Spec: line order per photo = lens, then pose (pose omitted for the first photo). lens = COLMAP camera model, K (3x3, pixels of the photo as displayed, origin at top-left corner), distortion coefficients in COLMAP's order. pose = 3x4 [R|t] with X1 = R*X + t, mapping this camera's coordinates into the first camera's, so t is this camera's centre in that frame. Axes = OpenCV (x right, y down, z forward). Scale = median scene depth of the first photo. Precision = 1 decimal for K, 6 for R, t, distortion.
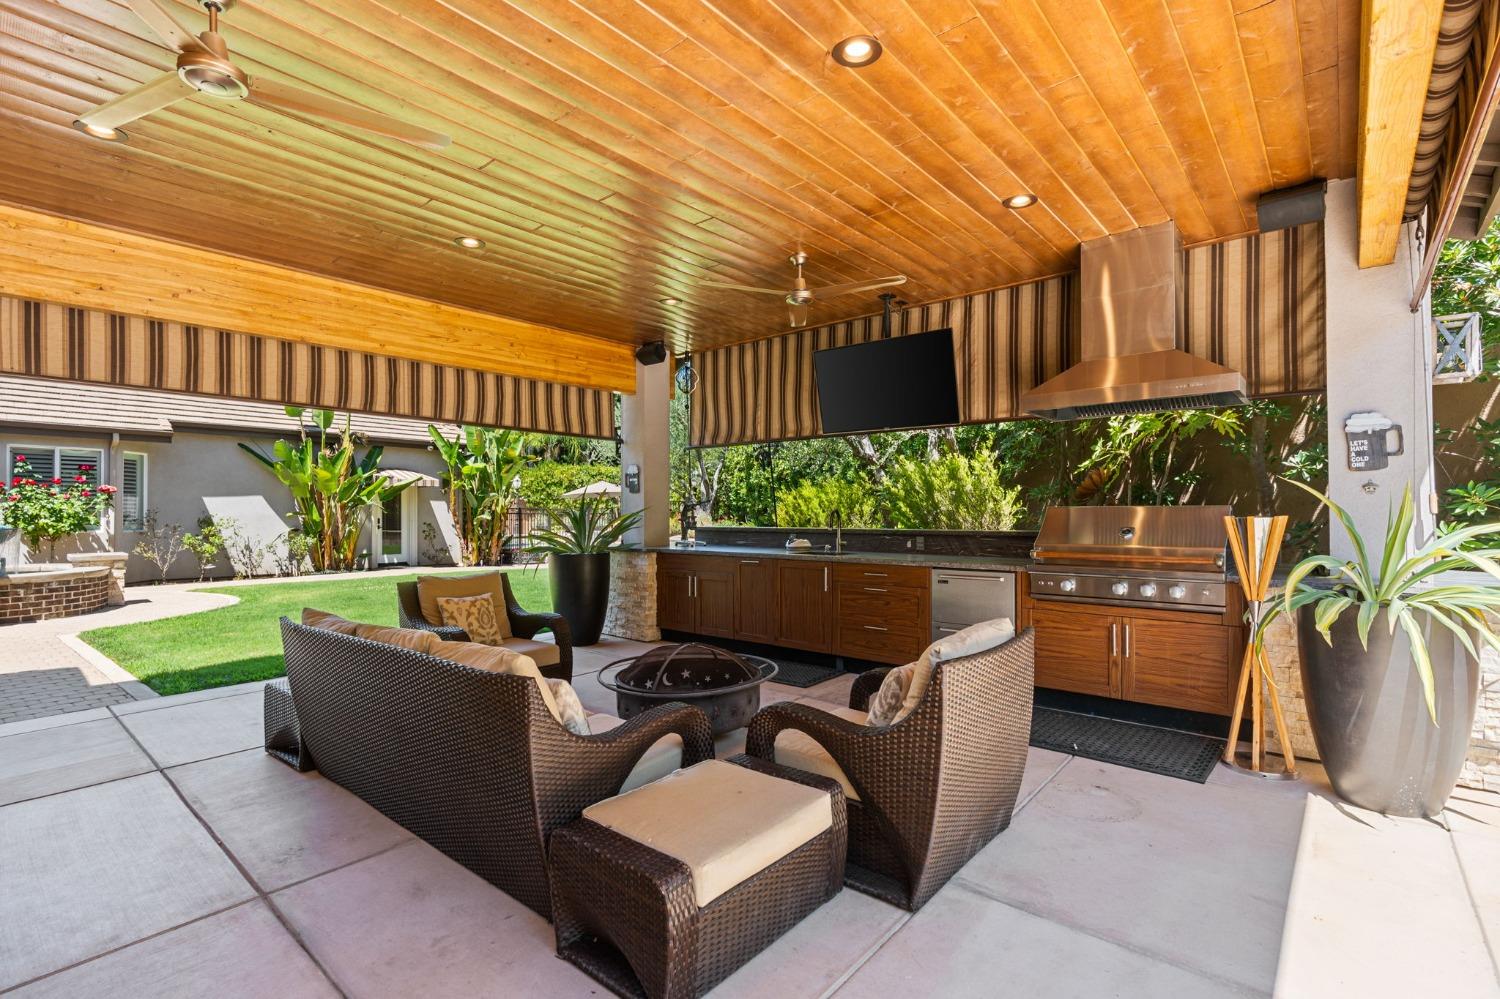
lens RADIAL K [[700.2, 0, 739.6], [0, 700.2, 509.8], [0, 0, 1]] dist [0.001238, 0.000264]
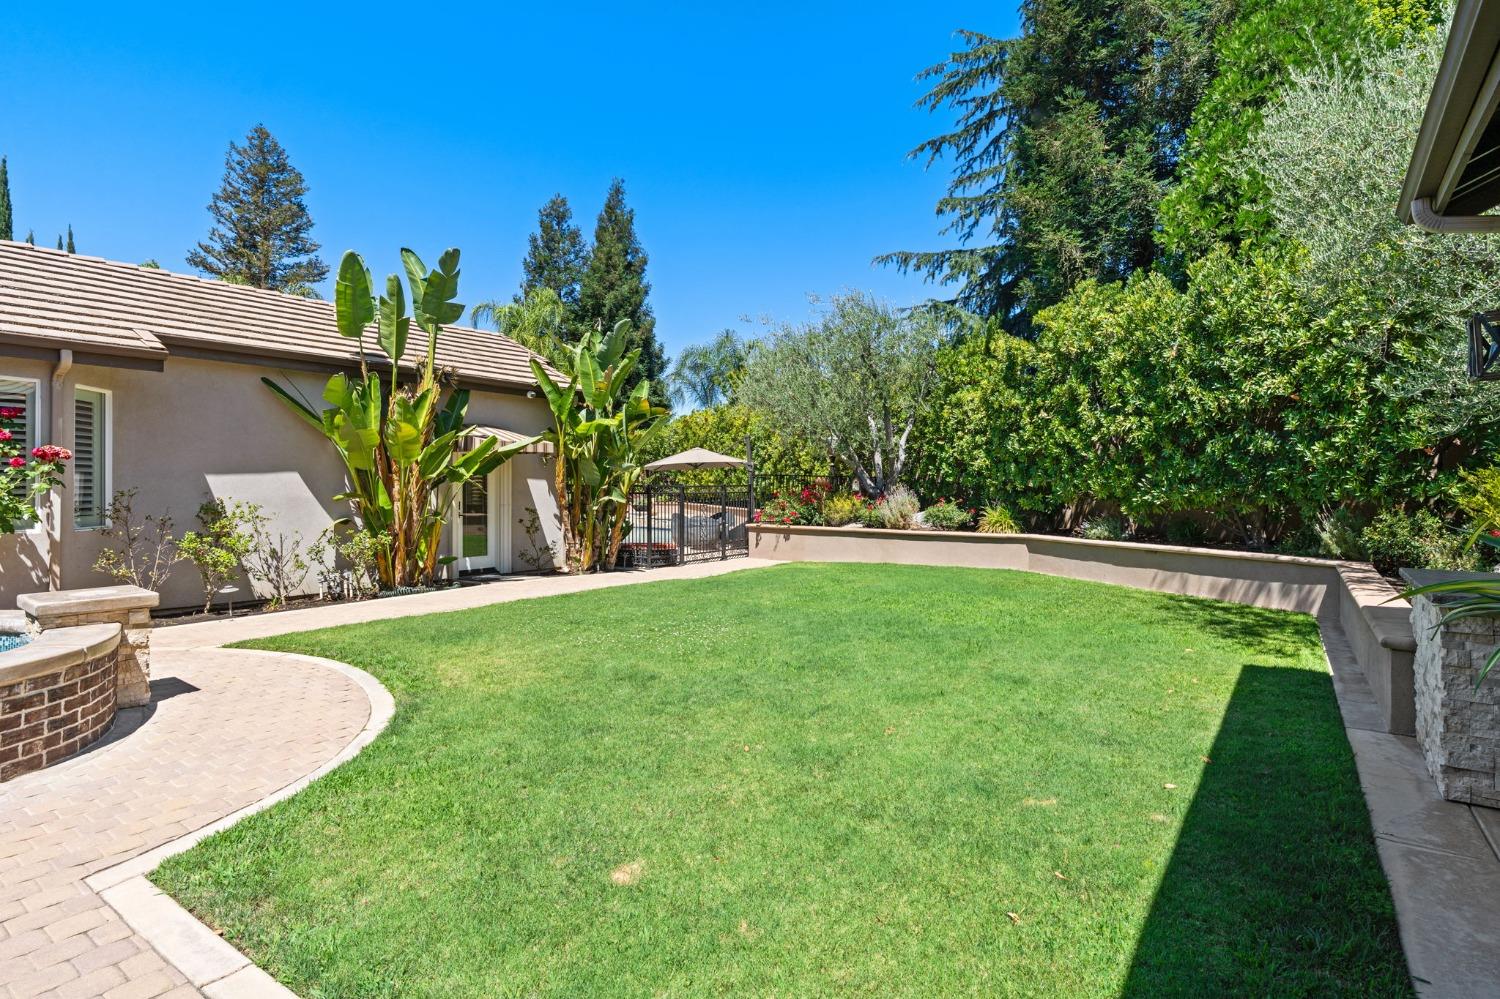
lens RADIAL K [[768.8, 0, 750.0], [0, 768.8, 499.5], [0, 0, 1]] dist [-0.004622, -0.000550]
pose [[0.996689, 0.000608, 0.081312, -0.360432], [-0.002203, 0.999807, 0.019529, -0.005790], [-0.081284, -0.019643, 0.996497, 0.321813]]
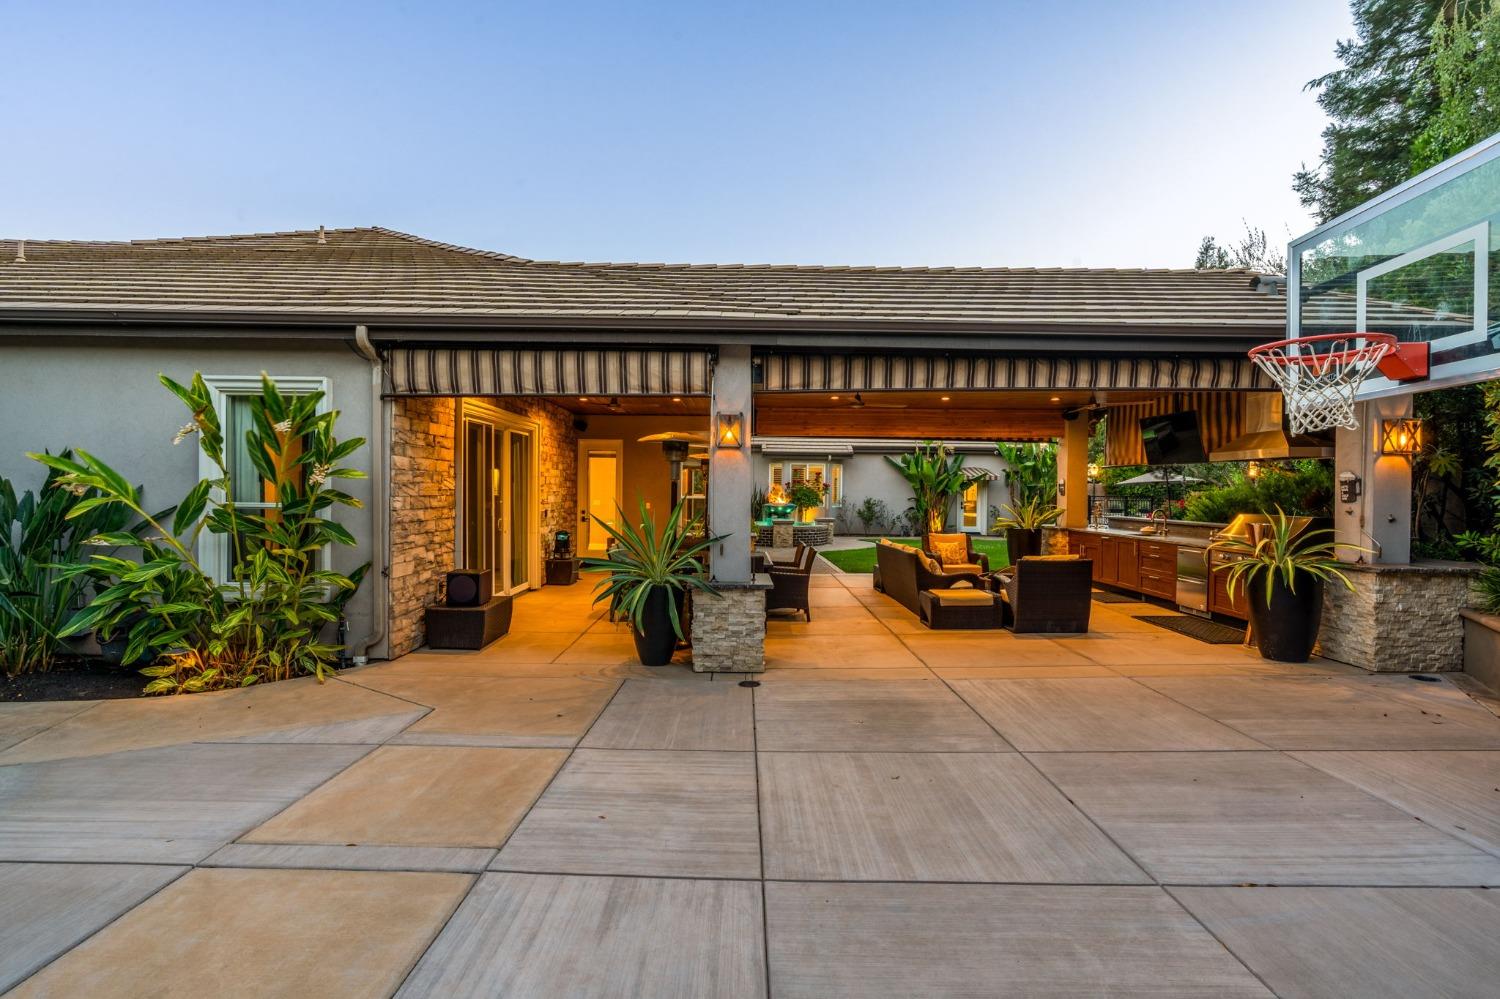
lens RADIAL K [[690.0, 0, 749.3], [0, 690.0, 486.4], [0, 0, 1]] dist [-0.000706, 0.000579]
pose [[0.670016, 0.014713, -0.742201, 0.348423], [-0.015424, 0.999864, 0.005897, -0.024658], [0.742186, 0.007497, 0.670152, -0.411330]]
